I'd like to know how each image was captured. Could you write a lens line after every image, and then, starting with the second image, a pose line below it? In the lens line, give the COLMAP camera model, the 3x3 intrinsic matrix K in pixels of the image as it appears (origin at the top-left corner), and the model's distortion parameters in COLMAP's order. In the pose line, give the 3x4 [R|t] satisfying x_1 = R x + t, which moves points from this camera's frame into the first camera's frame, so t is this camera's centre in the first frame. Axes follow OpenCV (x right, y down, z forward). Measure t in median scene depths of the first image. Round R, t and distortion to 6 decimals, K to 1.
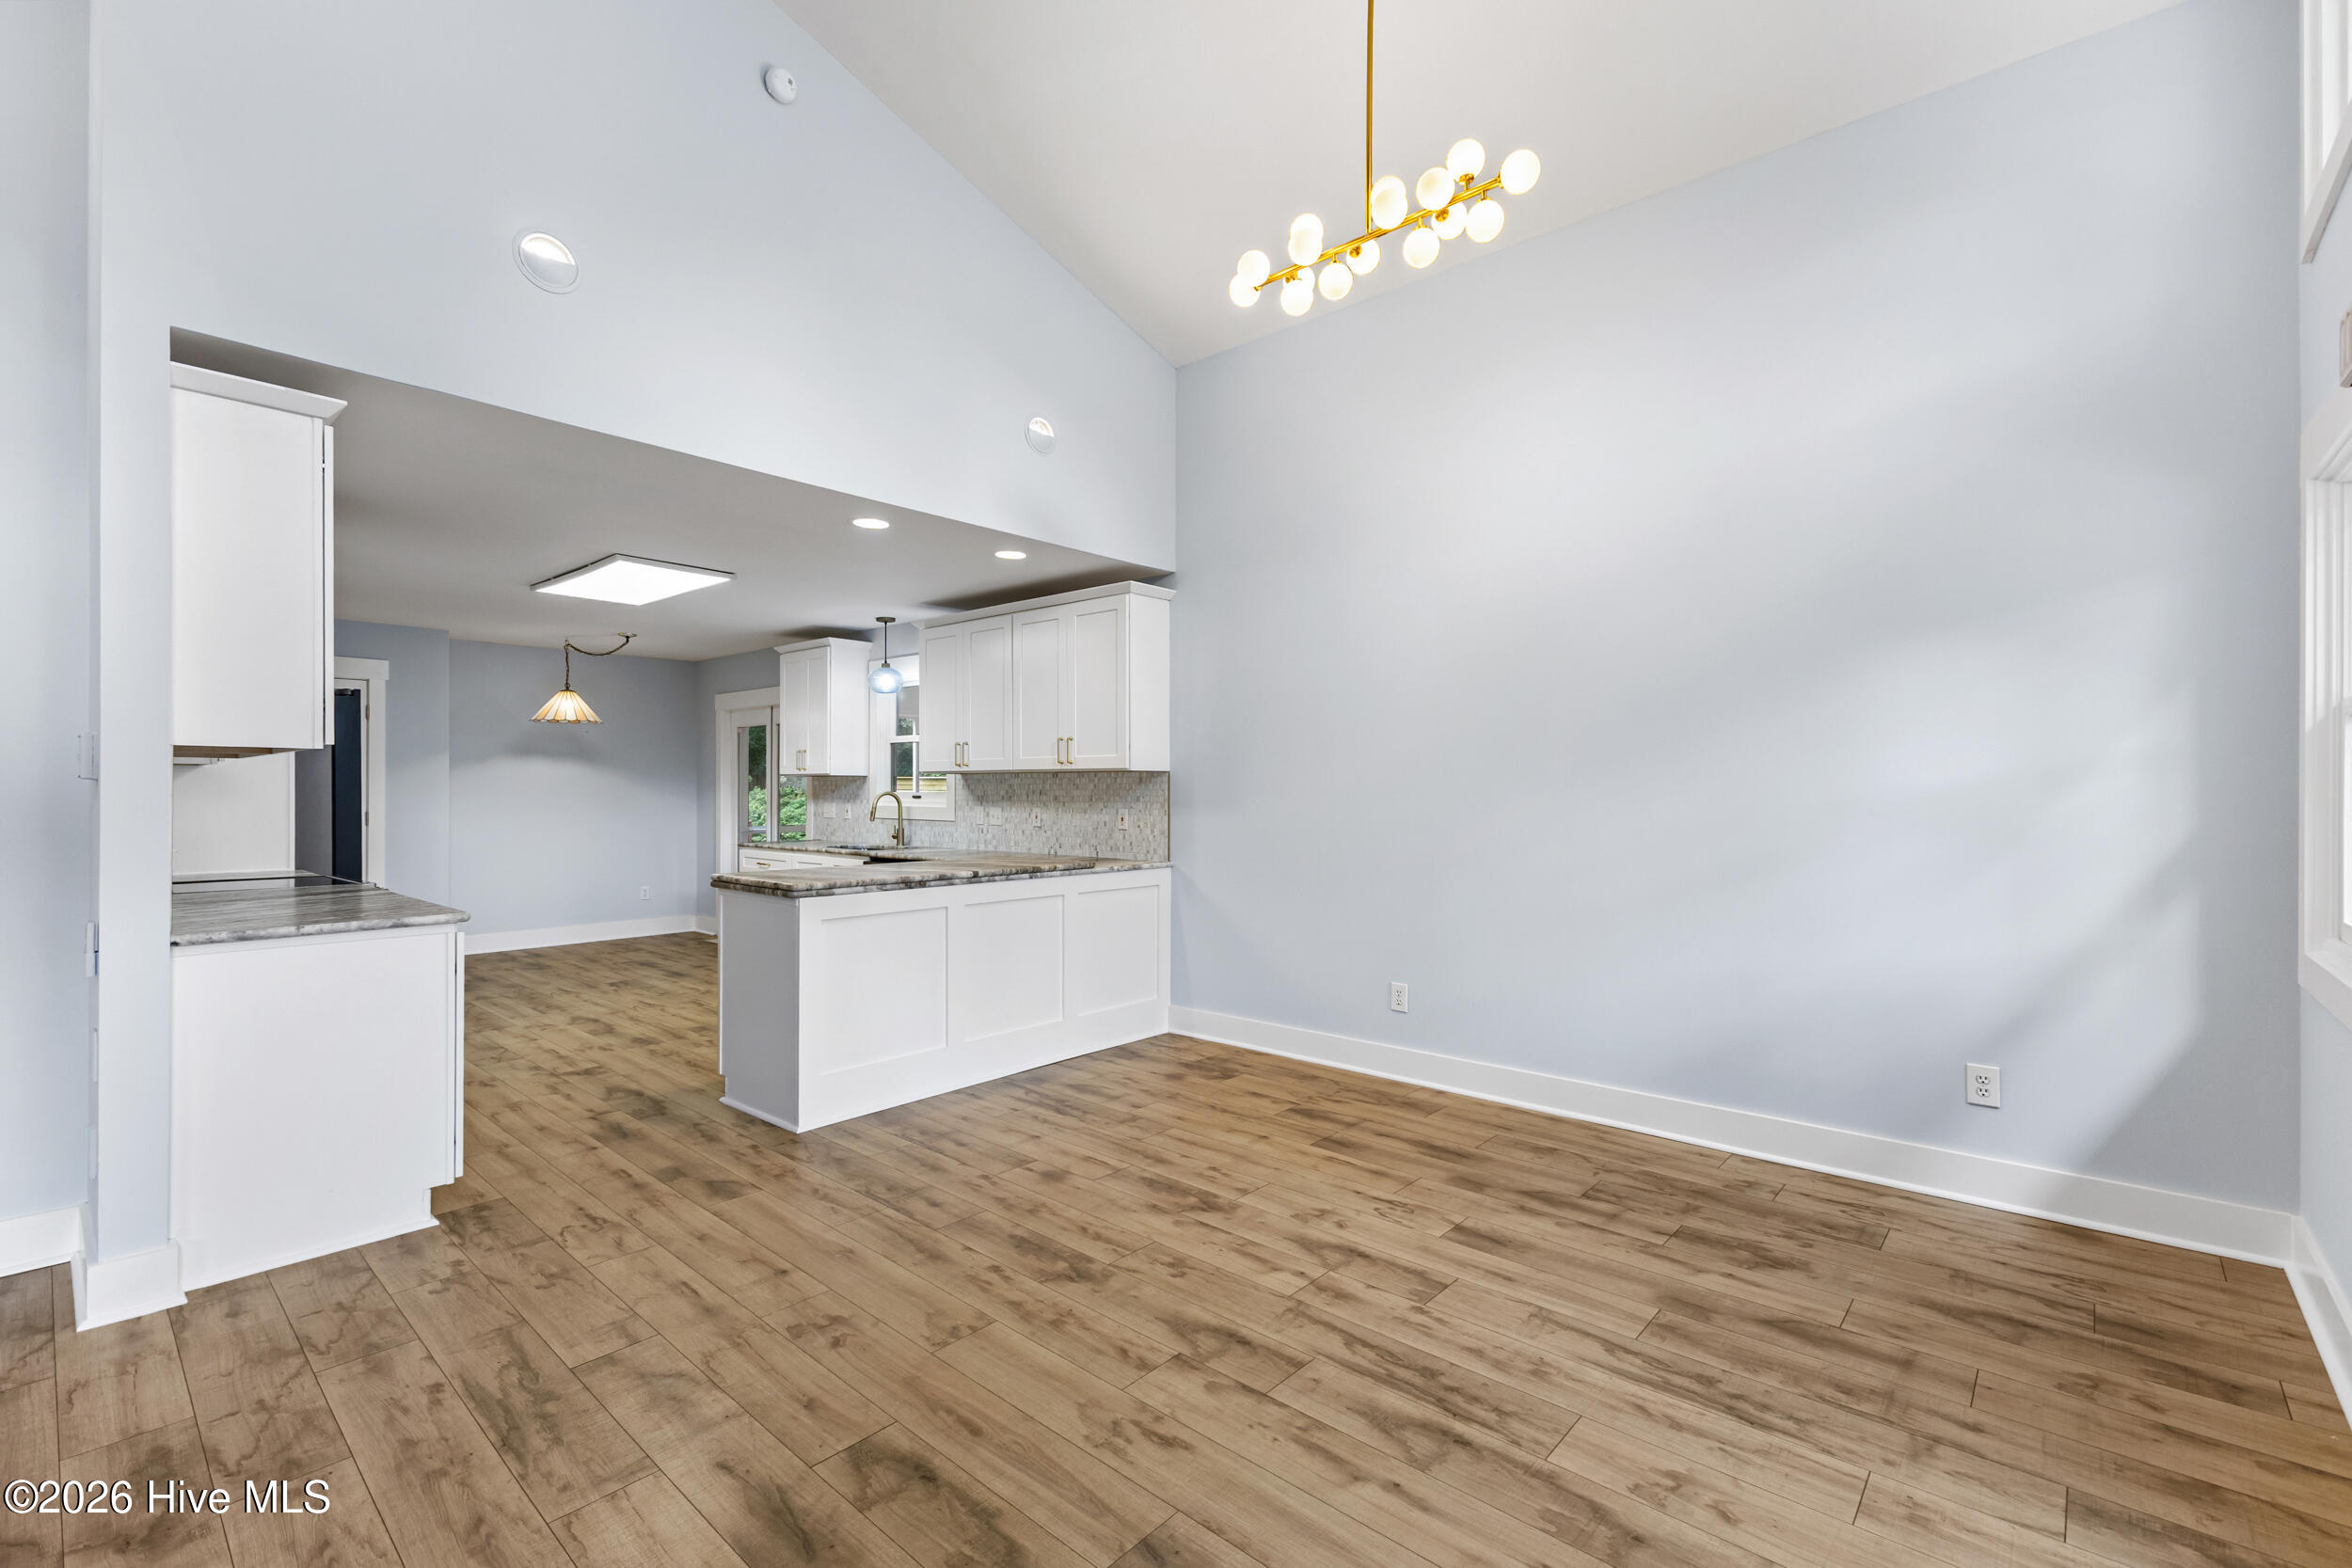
lens RADIAL K [[1014.2, 0, 1167.8], [0, 1014.2, 793.3], [0, 0, 1]] dist [0.009243, -0.000042]
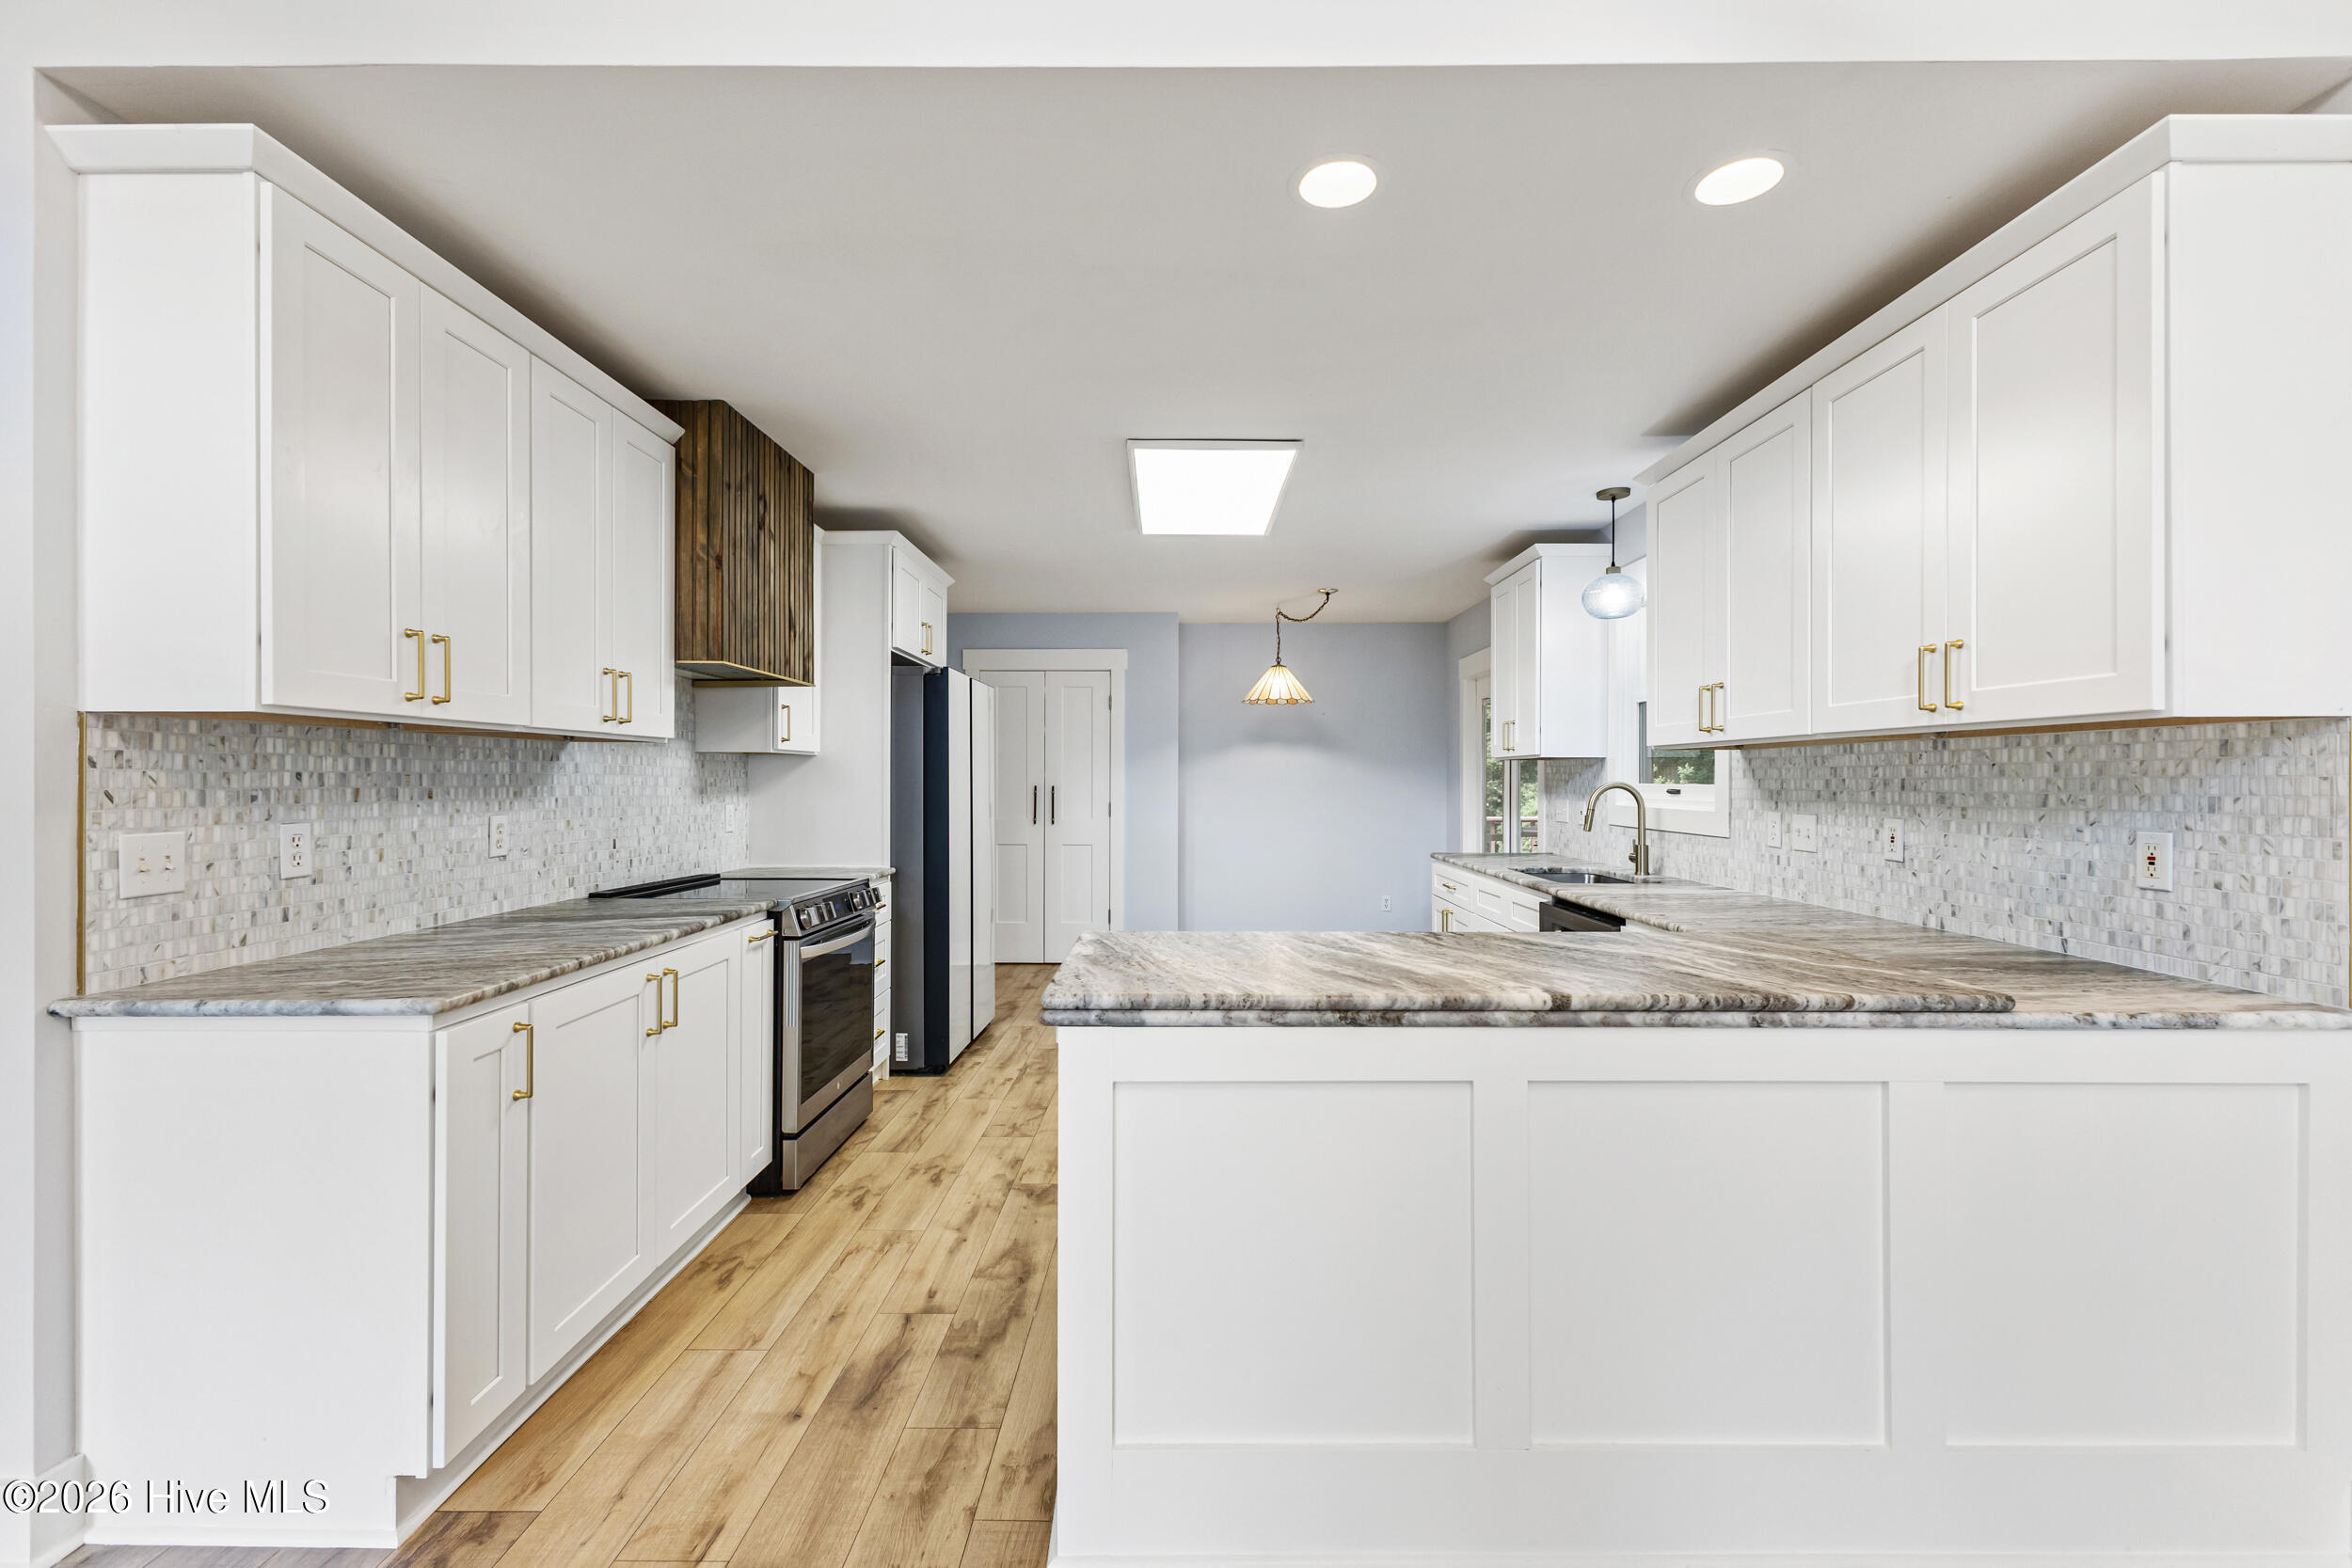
lens RADIAL K [[1012.2, 0, 1172.8], [0, 1012.2, 779.9], [0, 0, 1]] dist [0.008648, 0.000270]
pose [[0.660111, -0.001883, -0.751166, -0.004215], [-0.001776, 0.999990, -0.004067, -0.000513], [0.751166, 0.004019, 0.660101, 0.790115]]
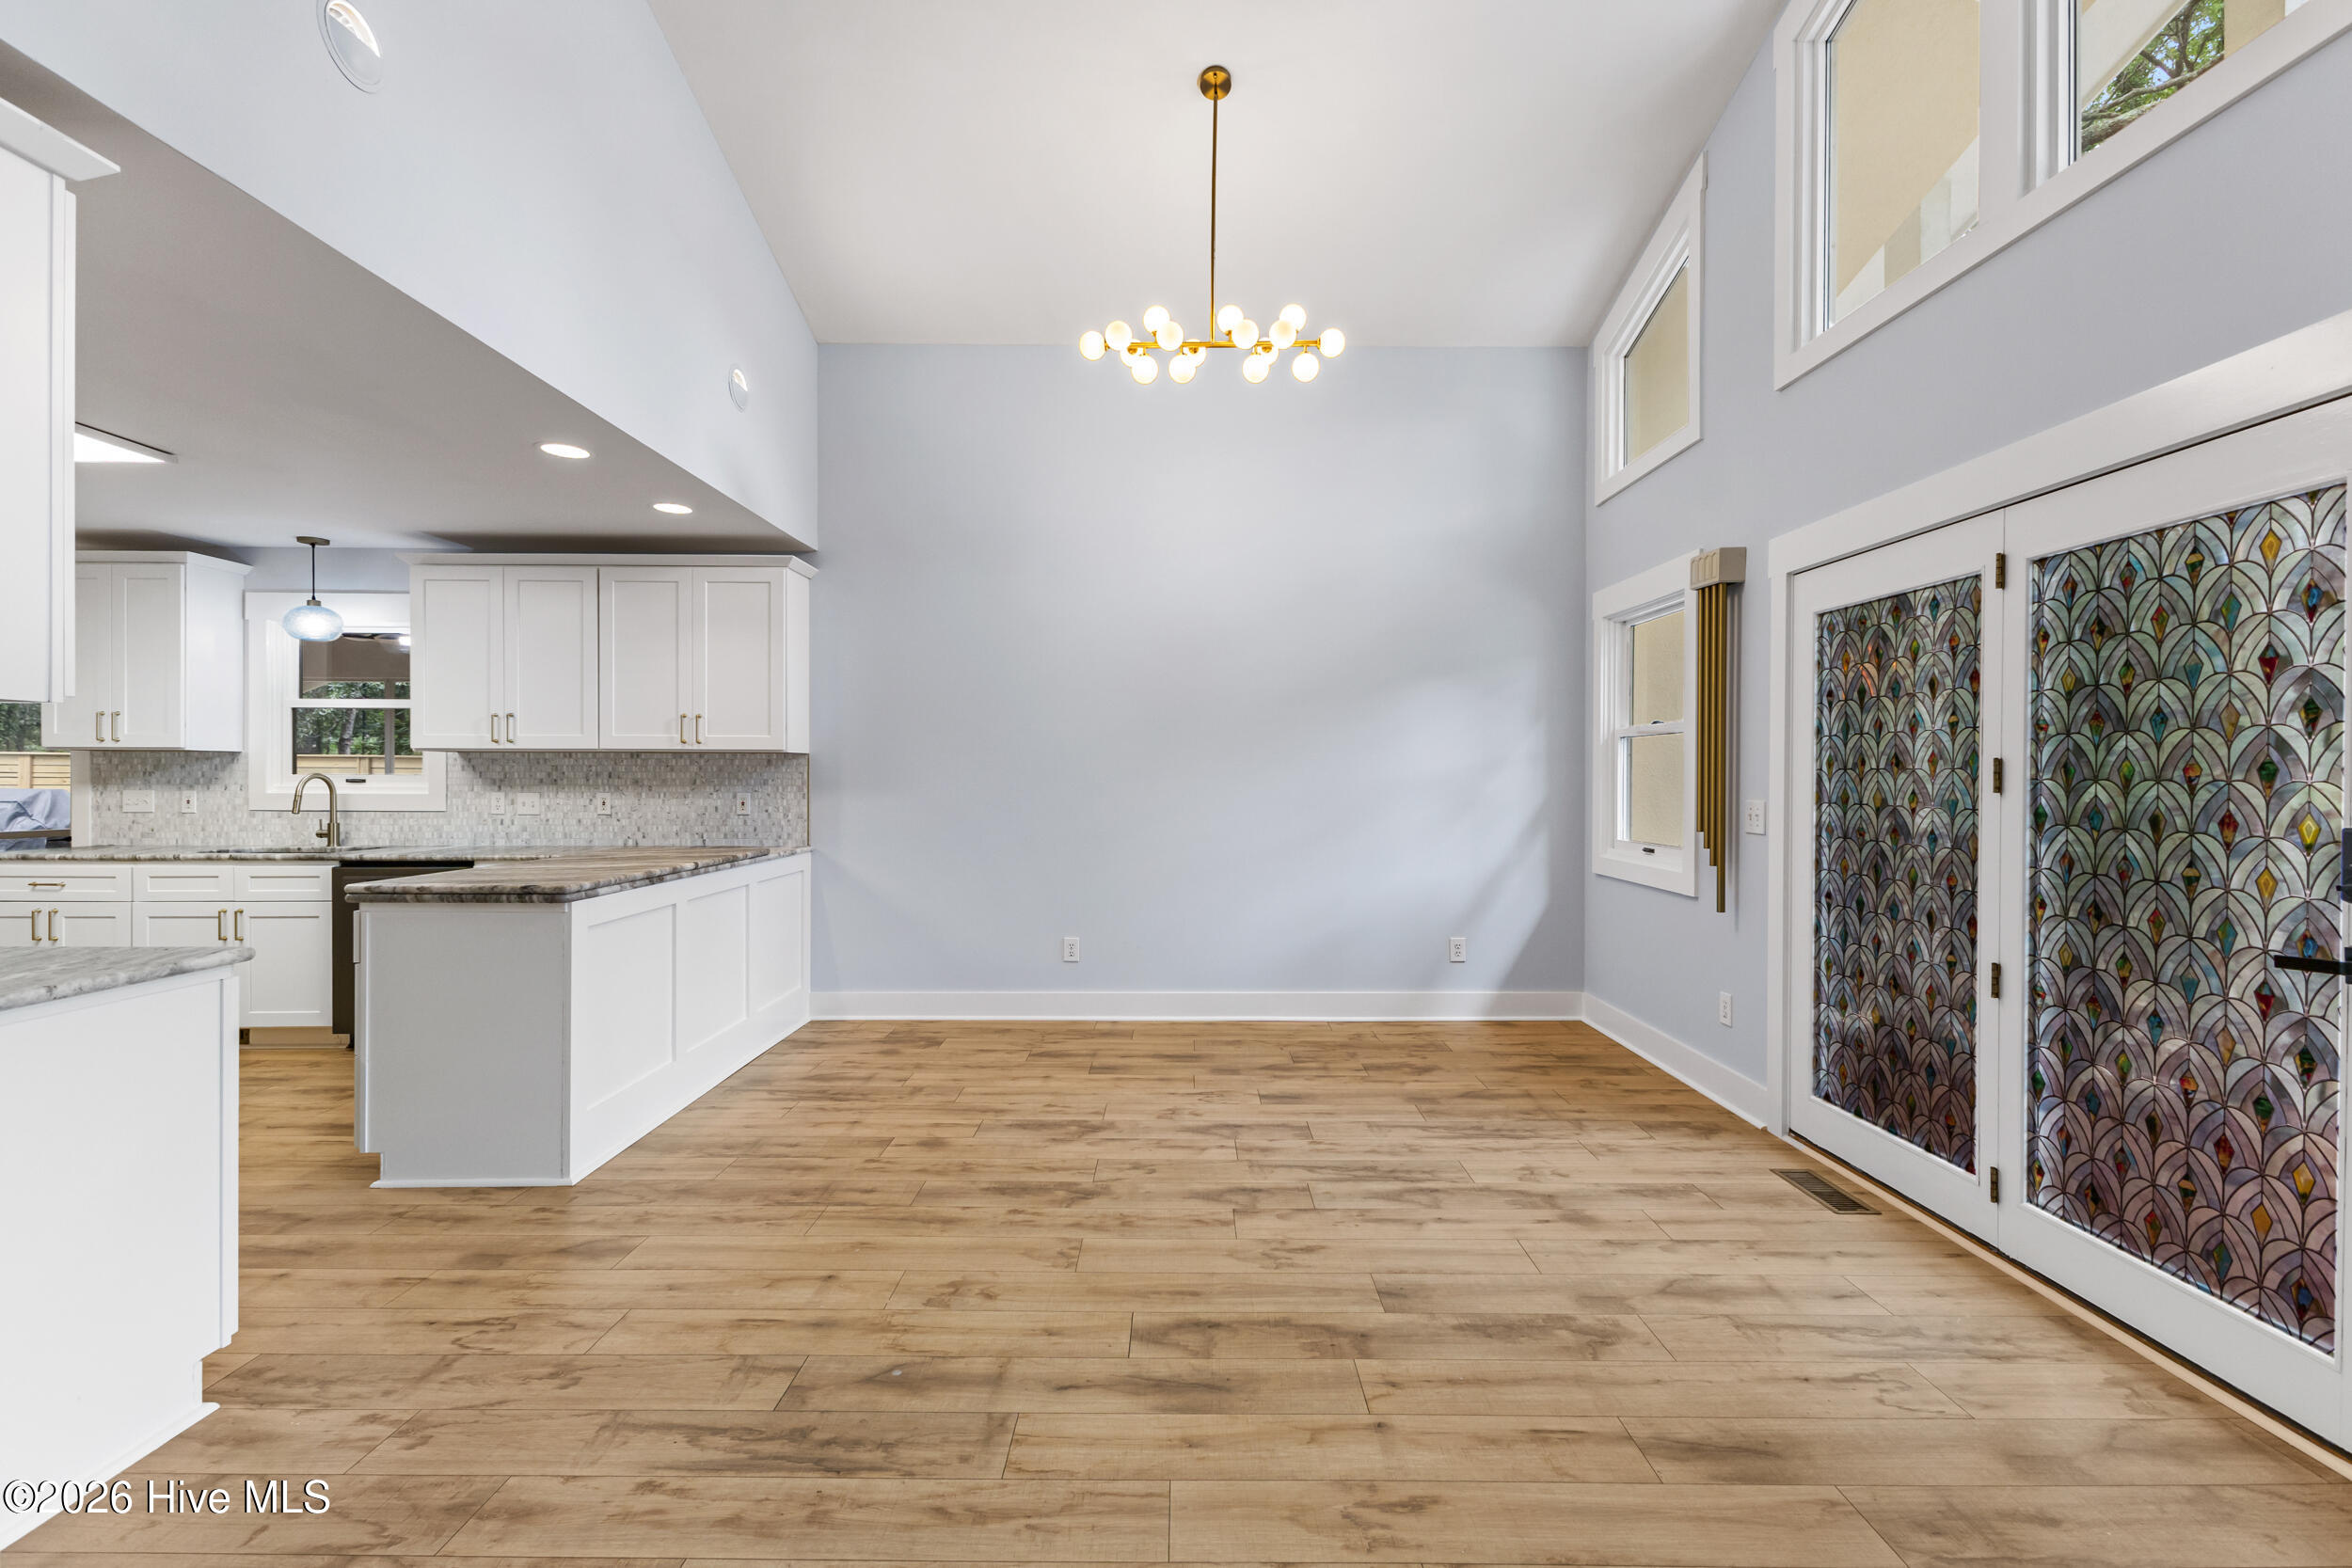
lens RADIAL K [[1012.2, 0, 1172.8], [0, 1012.2, 779.9], [0, 0, 1]] dist [0.008648, 0.000270]
pose [[0.748182, -0.002324, 0.663489, -0.574041], [0.000669, 0.999996, 0.002748, 0.002218], [-0.663493, -0.001613, 0.748181, 0.058145]]
